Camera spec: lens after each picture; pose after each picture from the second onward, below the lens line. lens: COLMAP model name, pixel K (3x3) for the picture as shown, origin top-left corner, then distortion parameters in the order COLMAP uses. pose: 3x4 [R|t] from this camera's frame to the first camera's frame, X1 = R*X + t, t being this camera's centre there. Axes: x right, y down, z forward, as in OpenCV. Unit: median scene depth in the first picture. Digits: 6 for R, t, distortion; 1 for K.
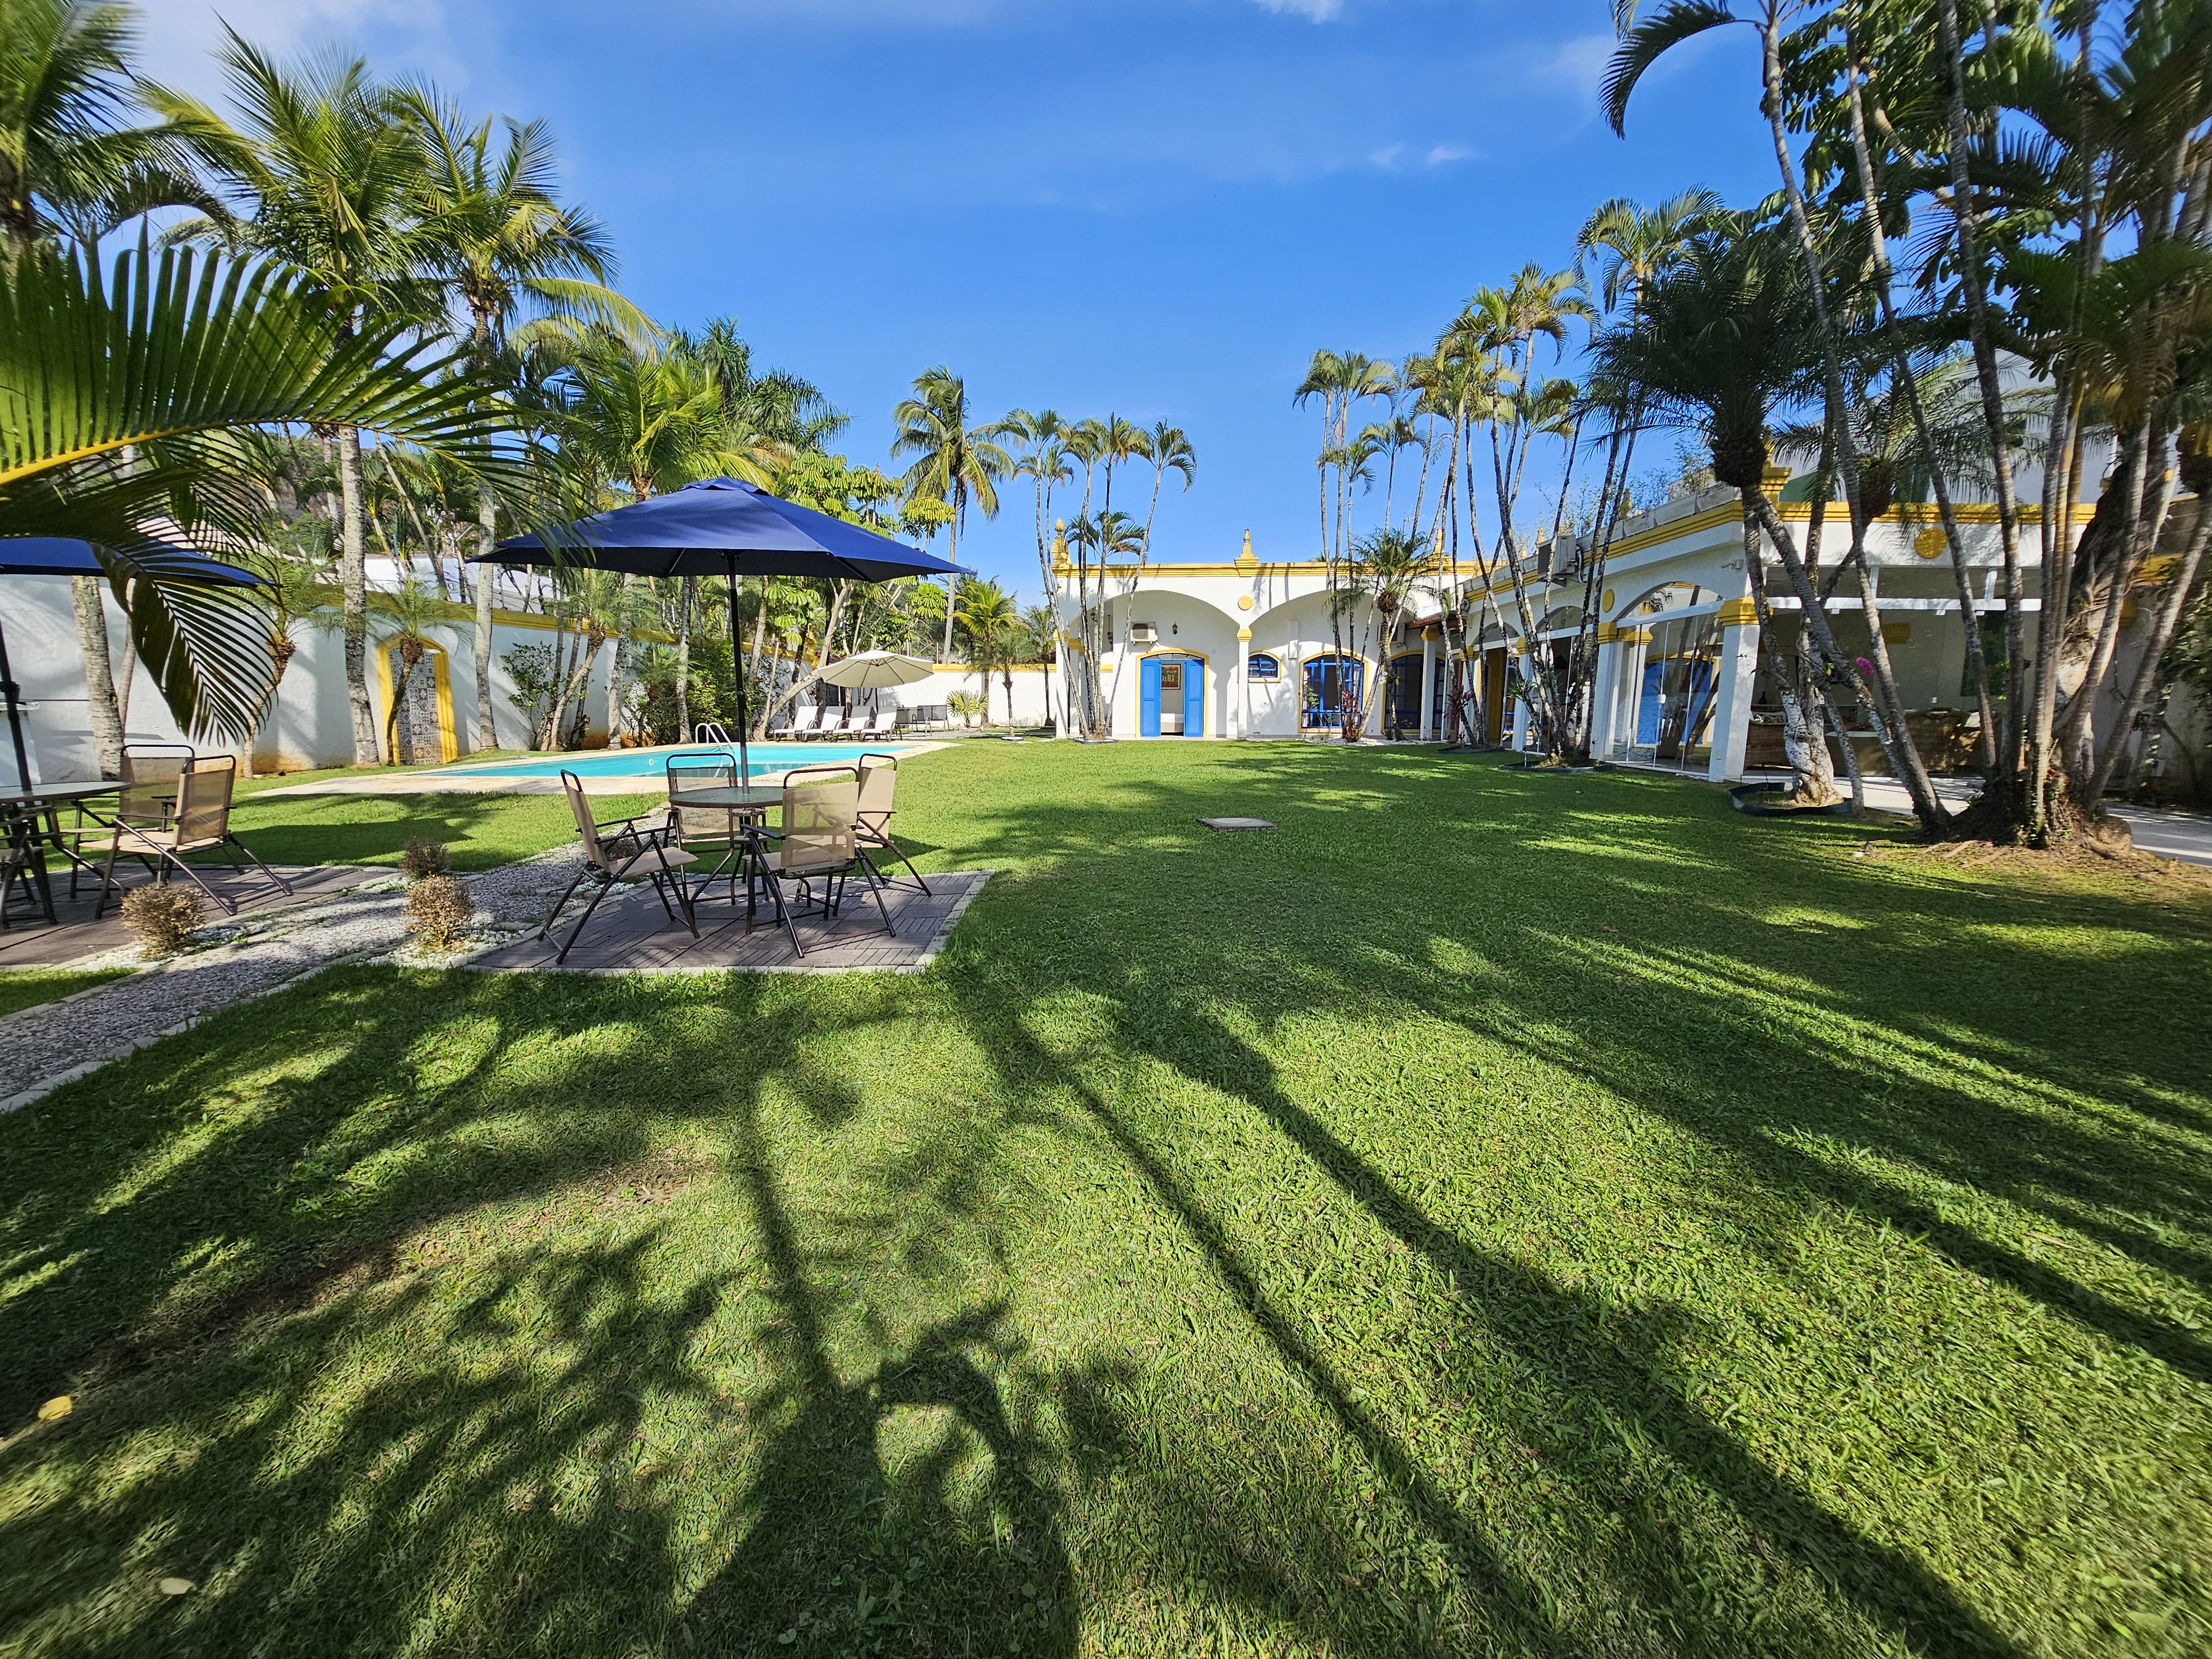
lens RADIAL K [[892.8, 0, 1110.6], [0, 892.8, 837.6], [0, 0, 1]] dist [-0.006080, -0.000470]
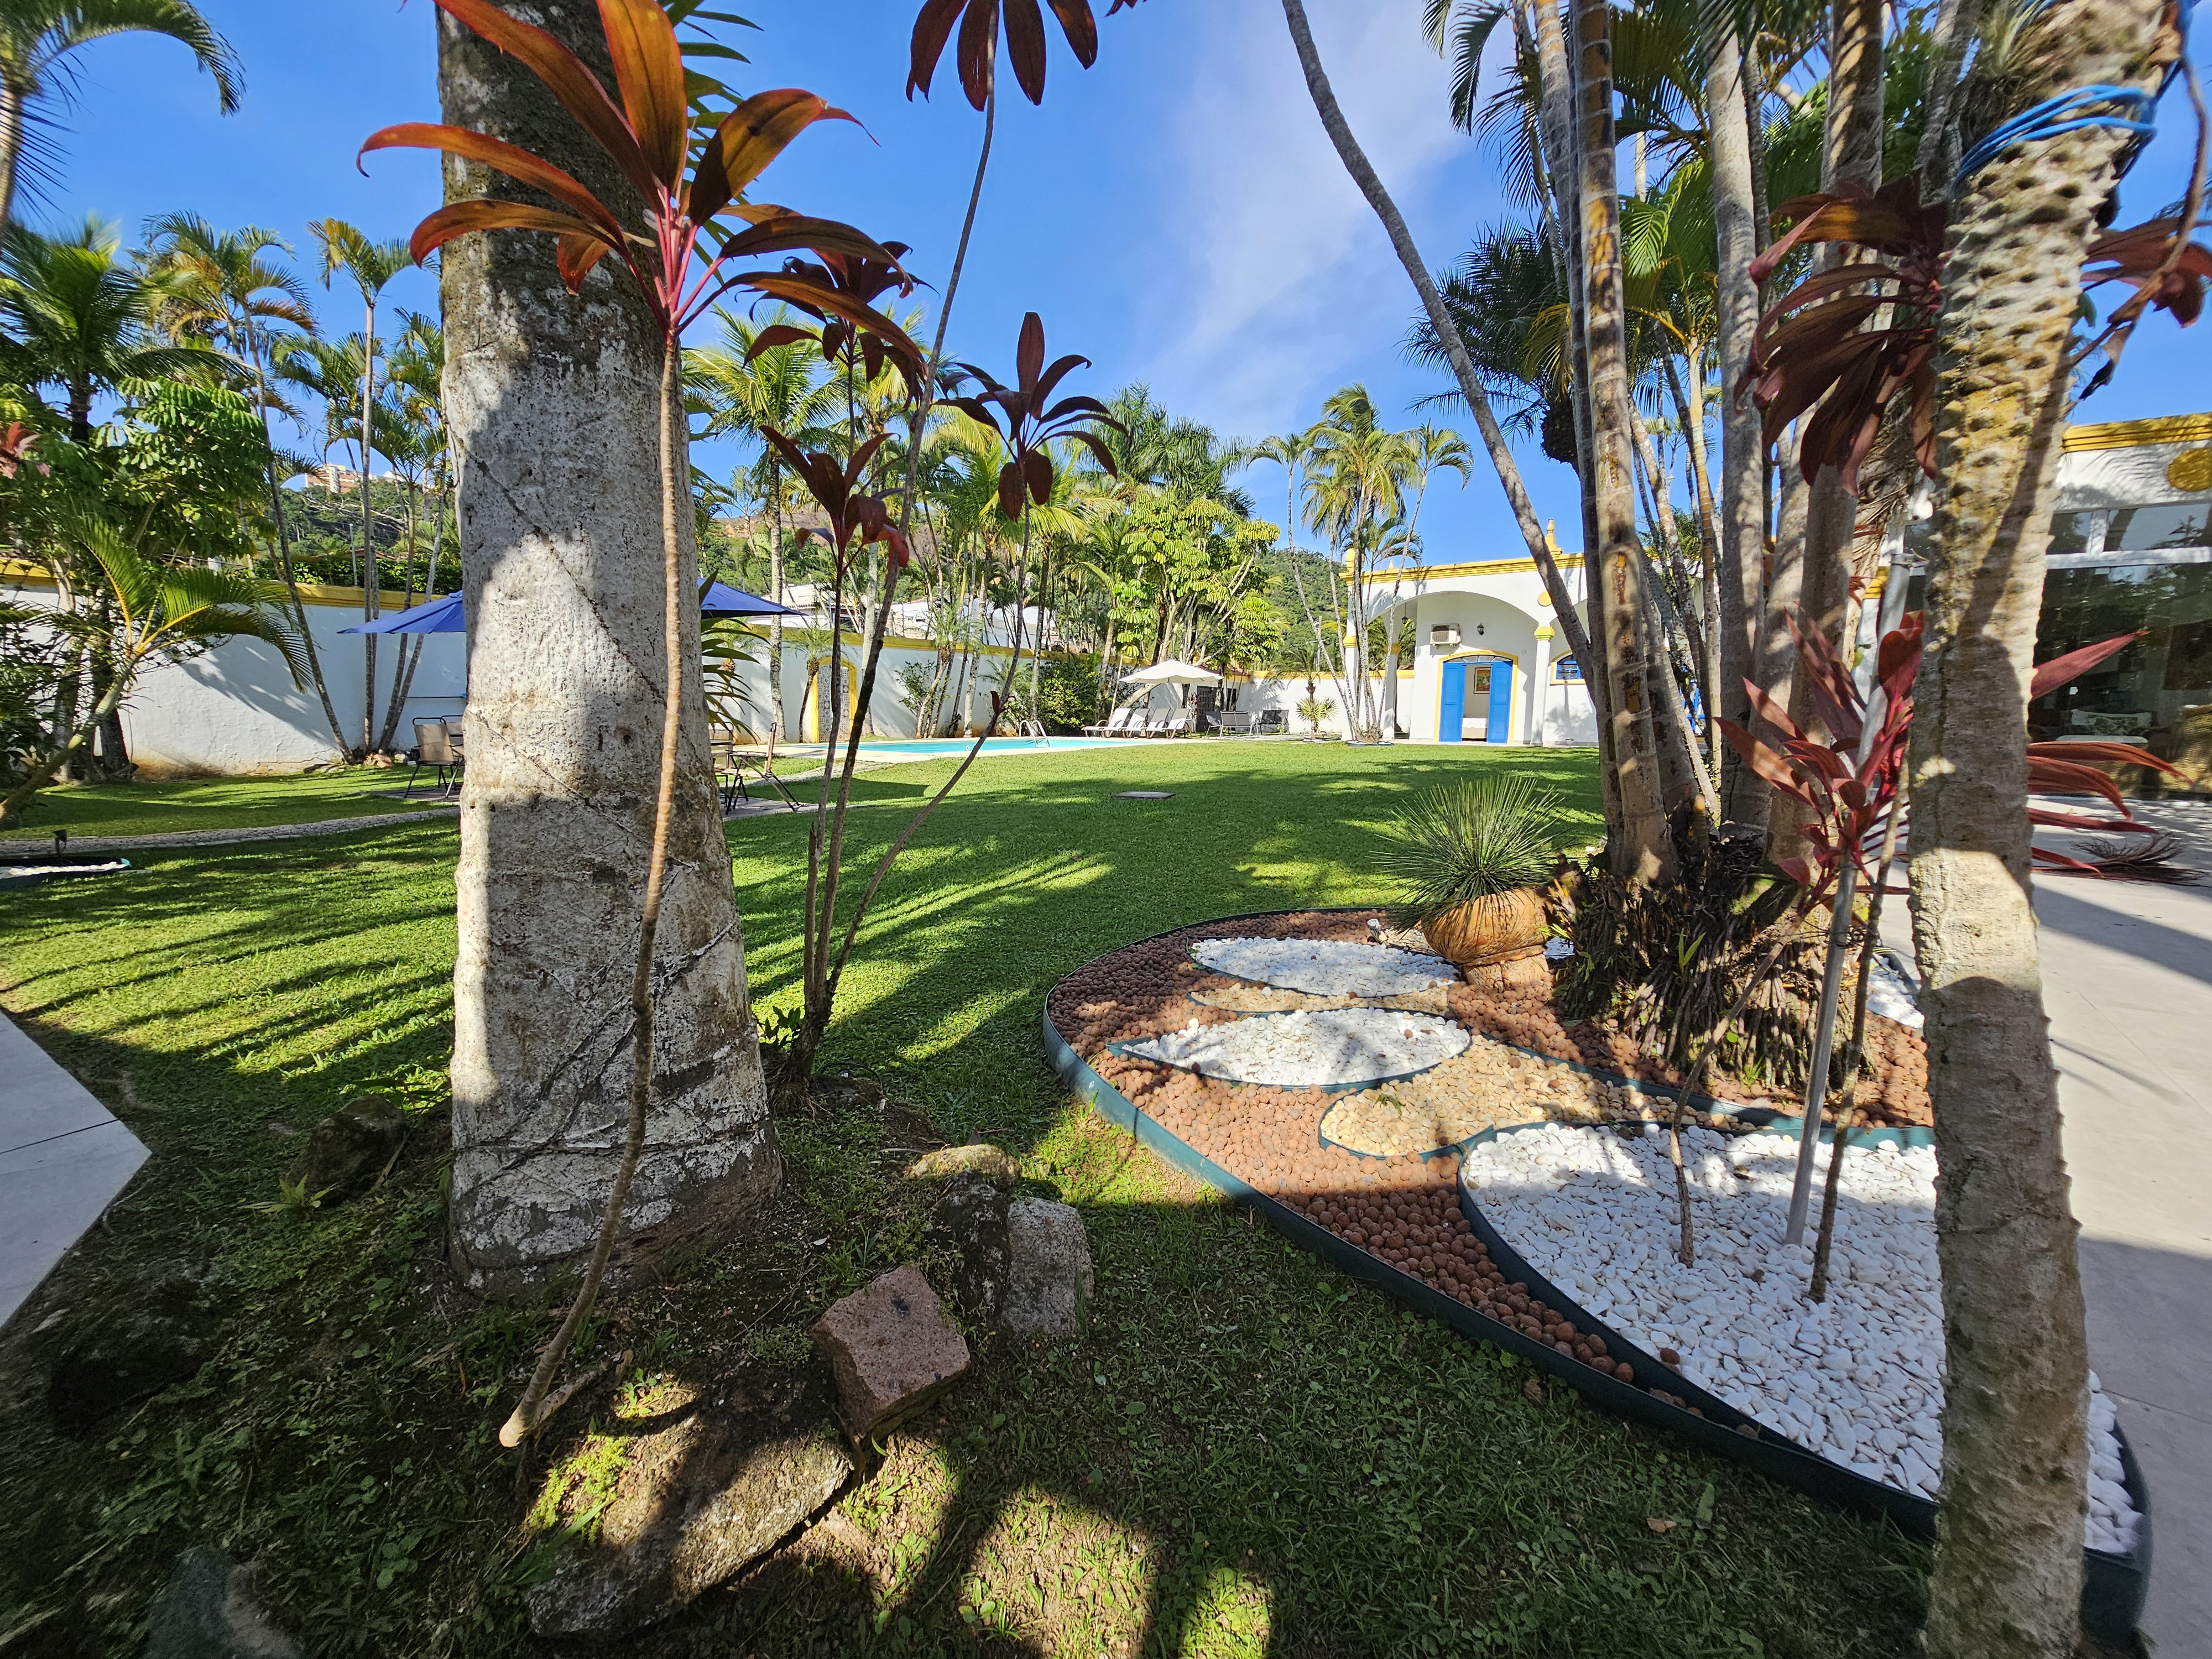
lens RADIAL K [[892.8, 0, 1114.3], [0, 892.8, 827.9], [0, 0, 1]] dist [-0.006080, -0.000470]
pose [[0.857274, 0.069276, -0.510179, 0.256432], [-0.080117, 0.996785, 0.000728, 0.010256], [0.508589, 0.040250, 0.860068, -0.016218]]
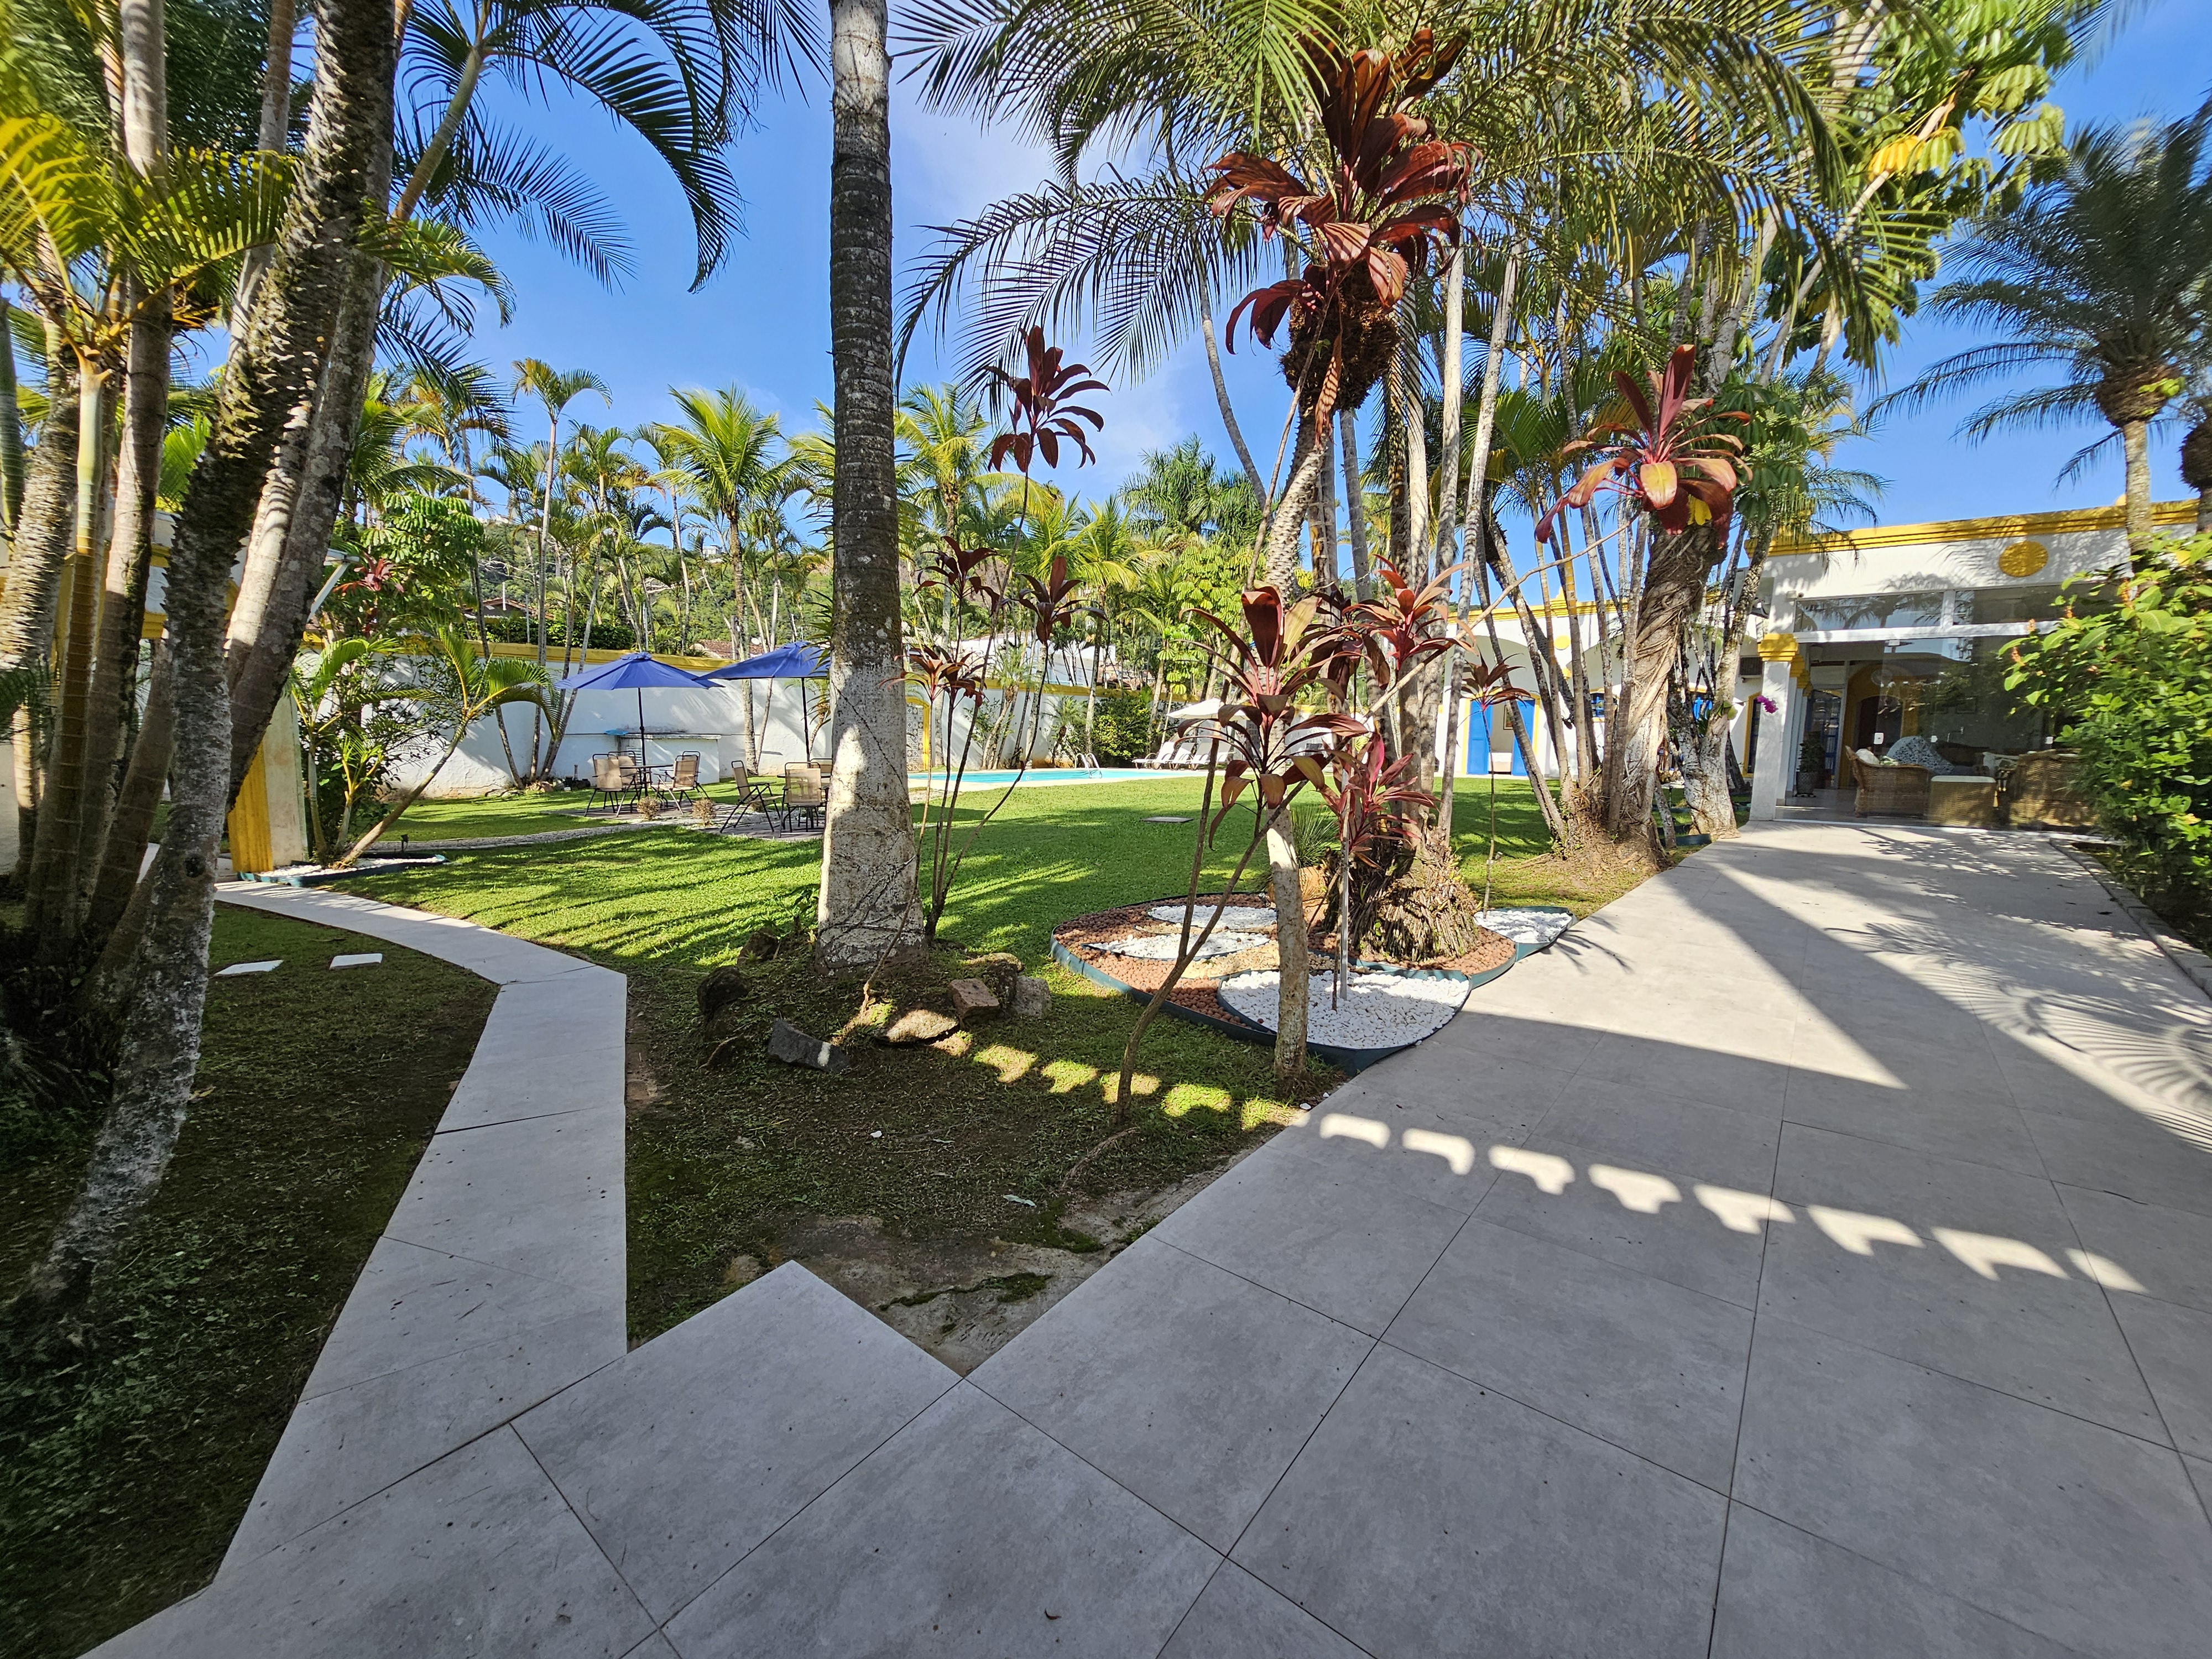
lens RADIAL K [[892.8, 0, 1117.2], [0, 892.8, 826.7], [0, 0, 1]] dist [-0.006080, -0.000470]
pose [[0.821079, 0.060324, -0.567618, 0.320073], [-0.091928, 0.995394, -0.027191, 0.014350], [0.563363, 0.074506, 0.822843, -0.084270]]
